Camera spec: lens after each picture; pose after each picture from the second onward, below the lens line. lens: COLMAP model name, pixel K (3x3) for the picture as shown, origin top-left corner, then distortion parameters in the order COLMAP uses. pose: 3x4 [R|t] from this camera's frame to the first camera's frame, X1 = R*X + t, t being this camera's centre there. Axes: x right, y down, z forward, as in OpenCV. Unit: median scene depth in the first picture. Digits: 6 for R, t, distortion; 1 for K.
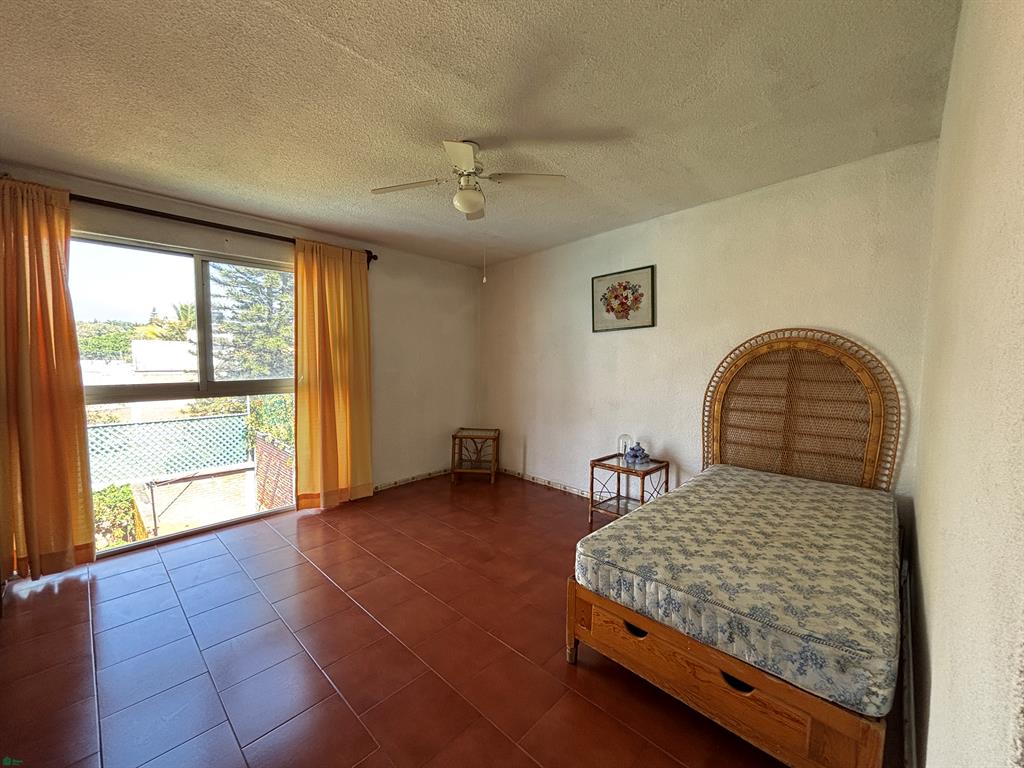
lens RADIAL K [[408.8, 0, 512.0], [0, 408.8, 384.0], [0, 0, 1]] dist [-0.000456, -0.000162]
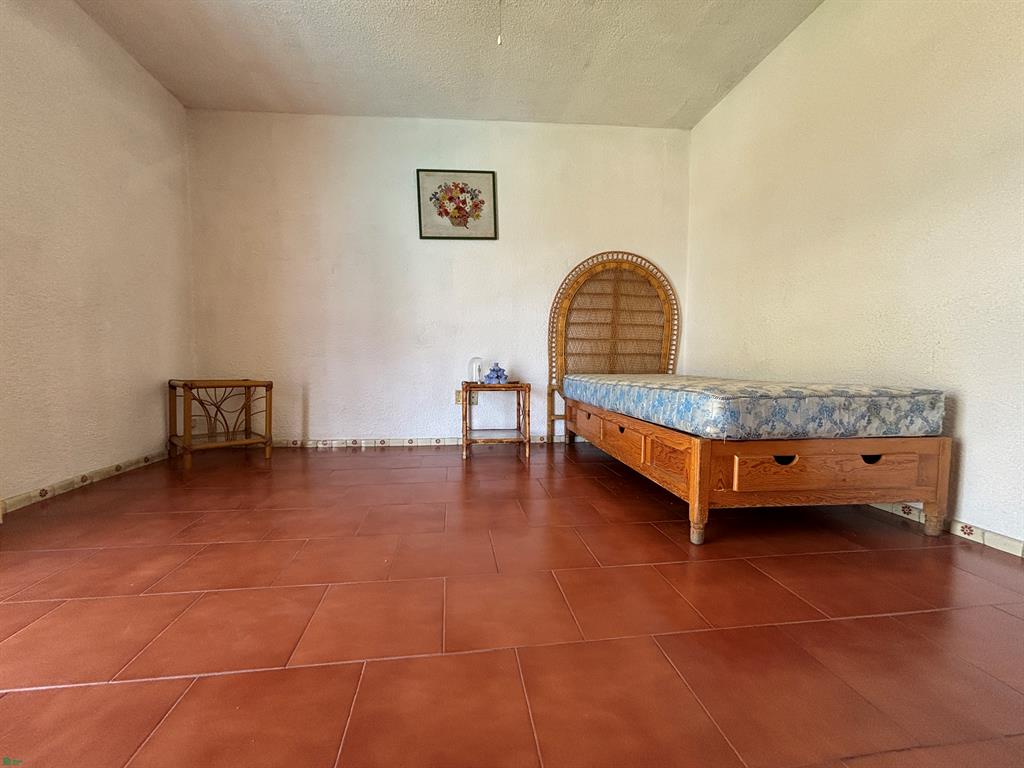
lens RADIAL K [[408.8, 0, 512.0], [0, 408.8, 384.0], [0, 0, 1]] dist [-0.000456, -0.000162]
pose [[0.623318, -0.047436, 0.780529, -0.365702], [0.046447, 0.998642, 0.023599, 0.165091], [-0.780588, 0.021543, 0.624674, 0.394936]]
